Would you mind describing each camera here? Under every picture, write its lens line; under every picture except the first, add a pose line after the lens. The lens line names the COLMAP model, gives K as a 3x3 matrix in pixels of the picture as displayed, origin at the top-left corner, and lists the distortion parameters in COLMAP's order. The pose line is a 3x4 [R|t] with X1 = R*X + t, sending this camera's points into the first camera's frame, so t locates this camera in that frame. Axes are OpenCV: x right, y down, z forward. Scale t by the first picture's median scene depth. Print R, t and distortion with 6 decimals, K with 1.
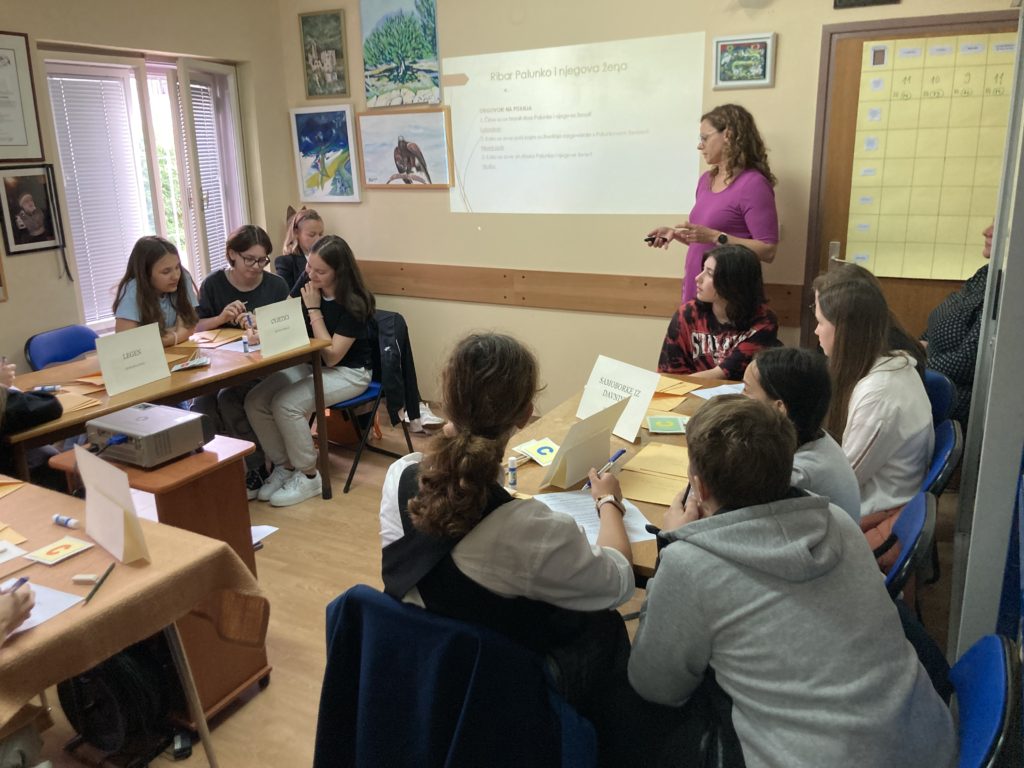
lens RADIAL K [[863.2, 0, 514.9], [0, 863.2, 377.9], [0, 0, 1]] dist [0.024147, -0.002004]
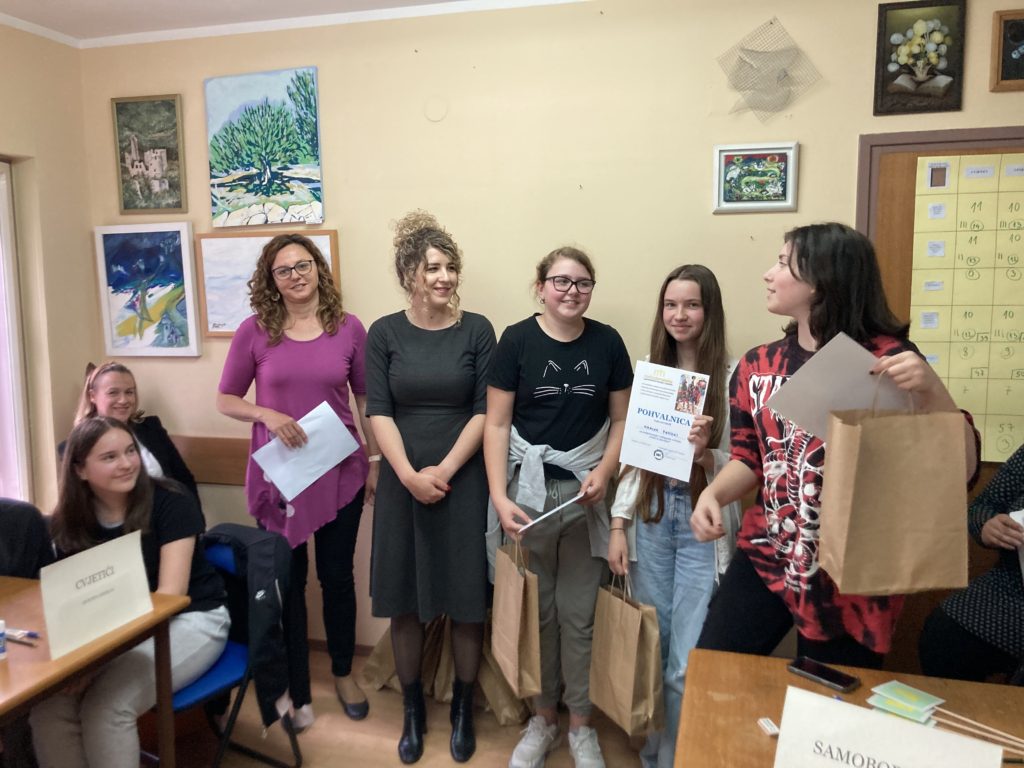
lens RADIAL K [[863.2, 0, 519.2], [0, 863.2, 393.0], [0, 0, 1]] dist [0.024147, -0.002004]
pose [[0.976775, -0.009047, 0.214075, -0.080563], [0.039906, 0.989308, -0.140272, -0.068593], [-0.210517, 0.145557, 0.966693, 0.283992]]
